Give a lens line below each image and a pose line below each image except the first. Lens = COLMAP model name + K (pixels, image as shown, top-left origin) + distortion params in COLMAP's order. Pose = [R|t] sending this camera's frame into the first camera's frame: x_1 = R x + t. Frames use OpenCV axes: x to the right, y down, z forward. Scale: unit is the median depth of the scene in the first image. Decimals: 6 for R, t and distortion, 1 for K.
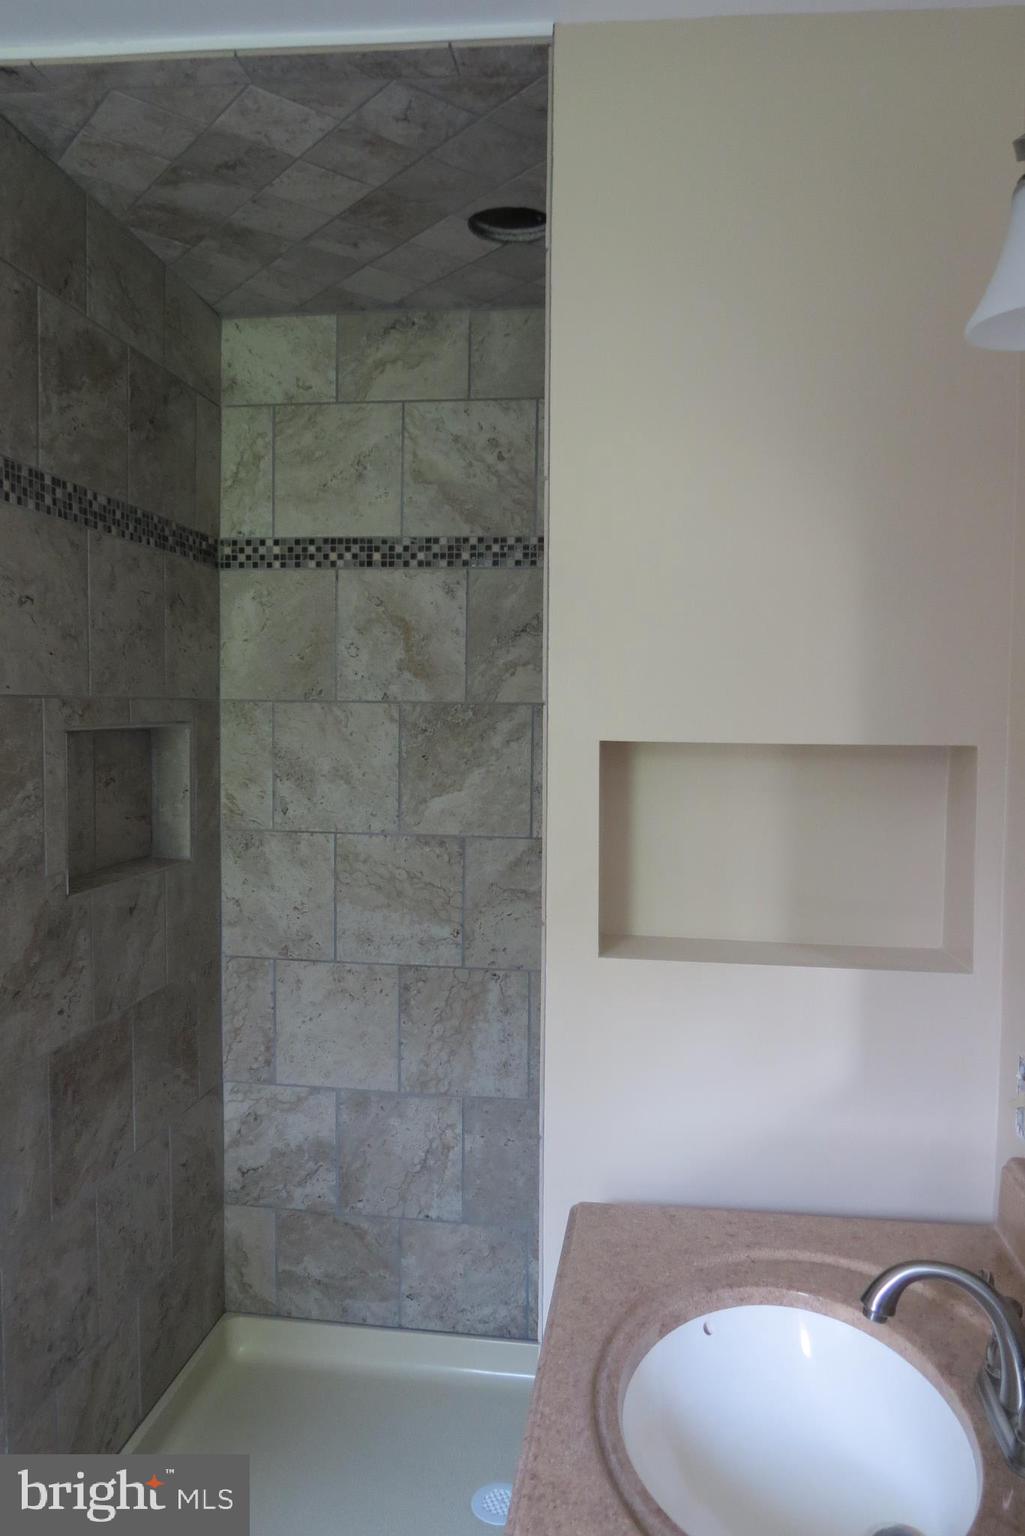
lens RADIAL K [[1094.4, 0, 508.5], [0, 1094.4, 774.0], [0, 0, 1]] dist [-0.030153, 0.022401]
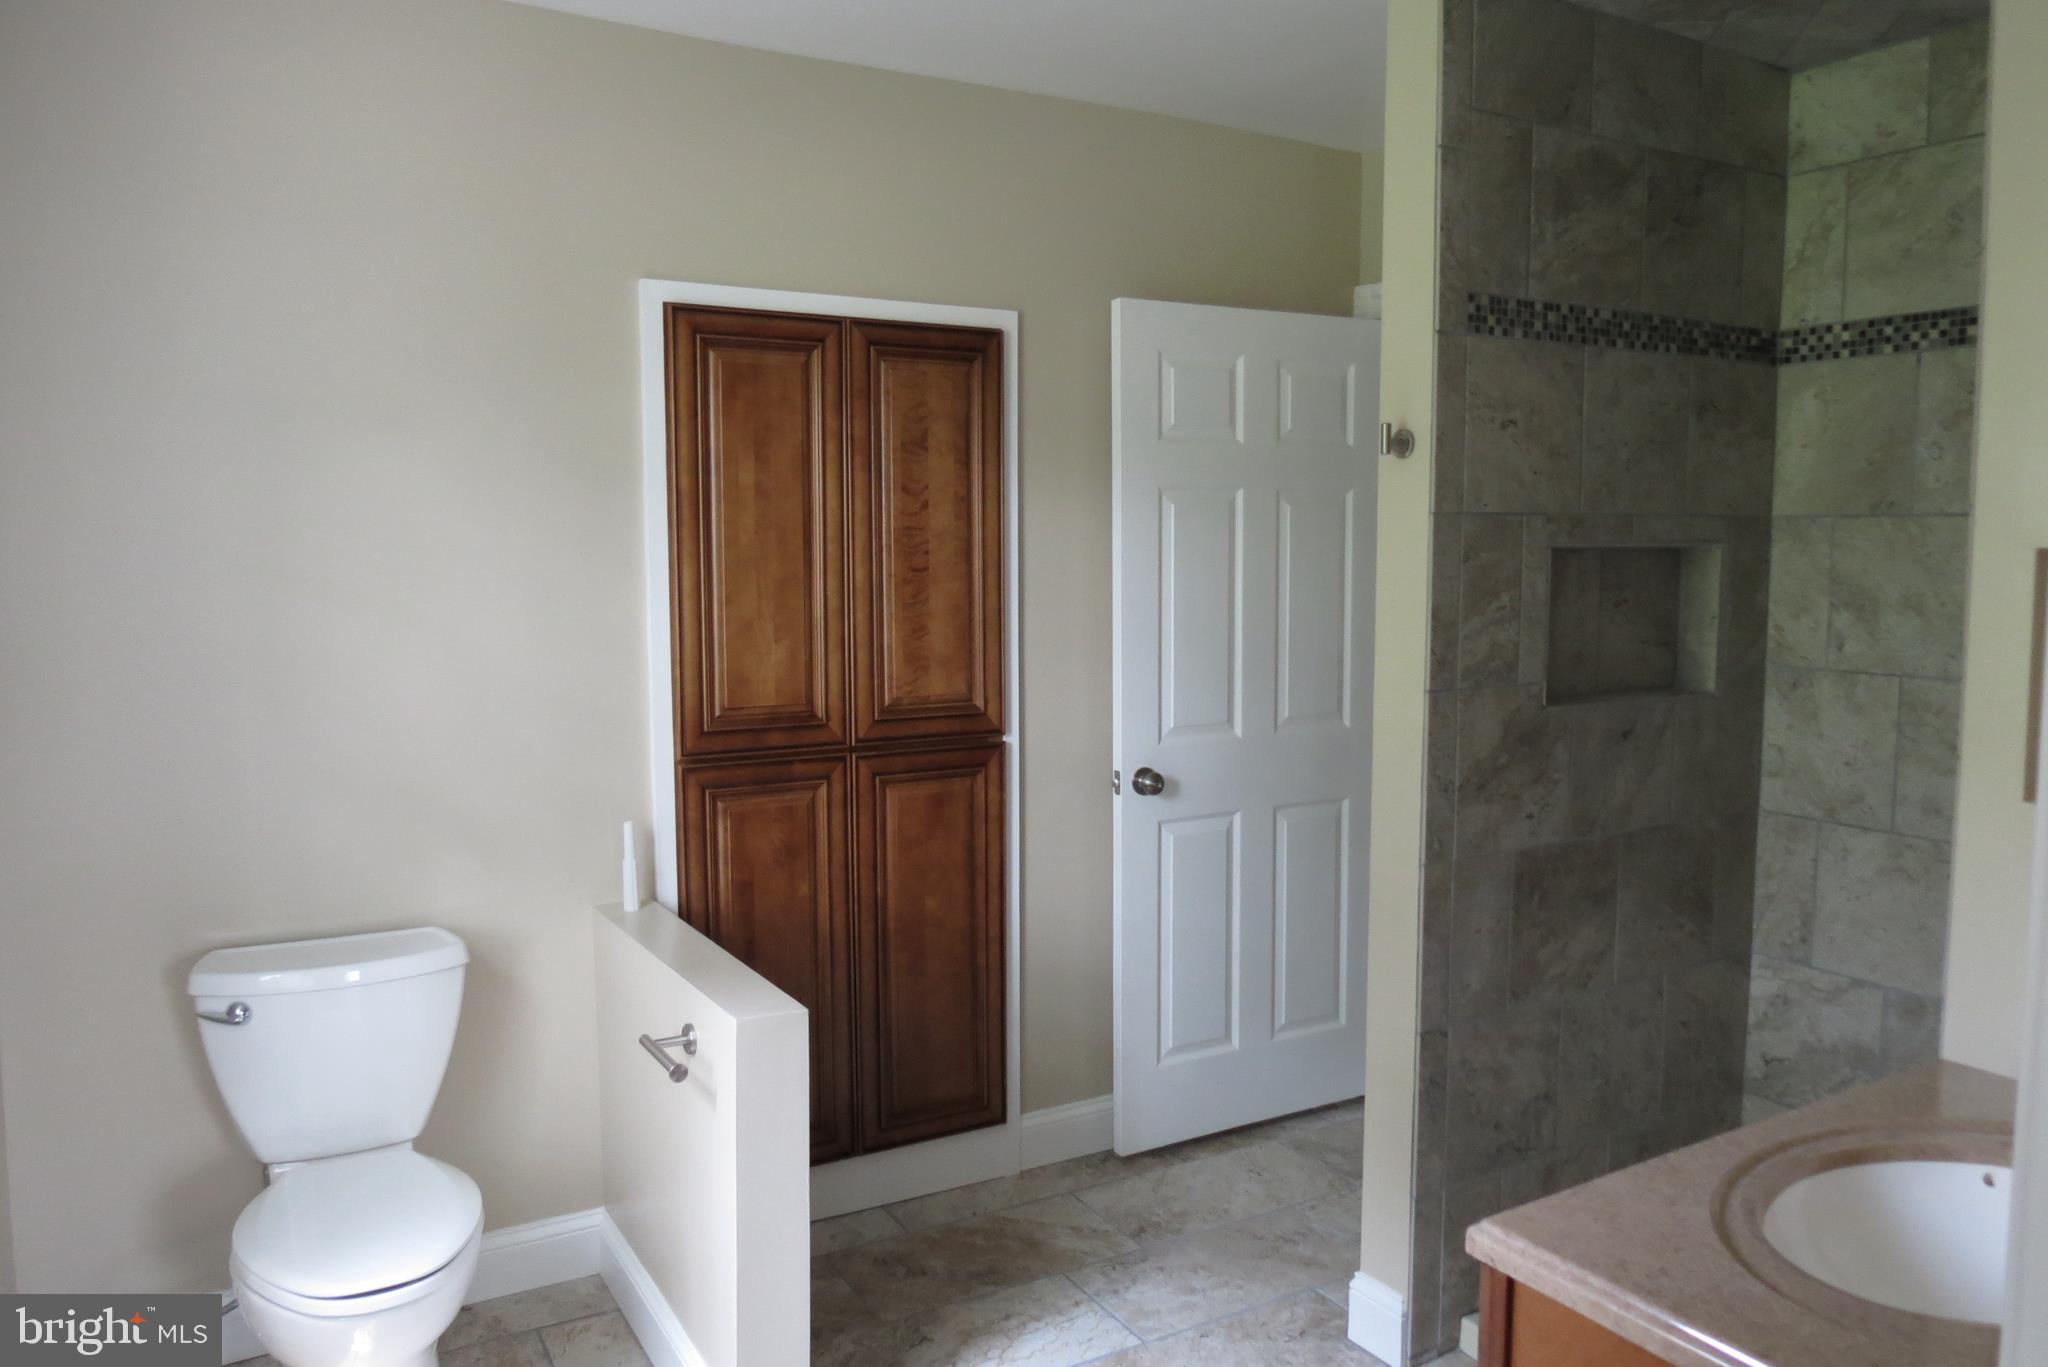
lens RADIAL K [[1459.3, 0, 1023.1], [0, 1459.3, 677.7], [0, 0, 1]] dist [-0.030153, 0.022401]
pose [[0.618238, 0.062692, -0.783487, 0.288366], [-0.038274, 0.998033, 0.049658, 0.026858], [0.785058, -0.000713, 0.619421, -0.191240]]
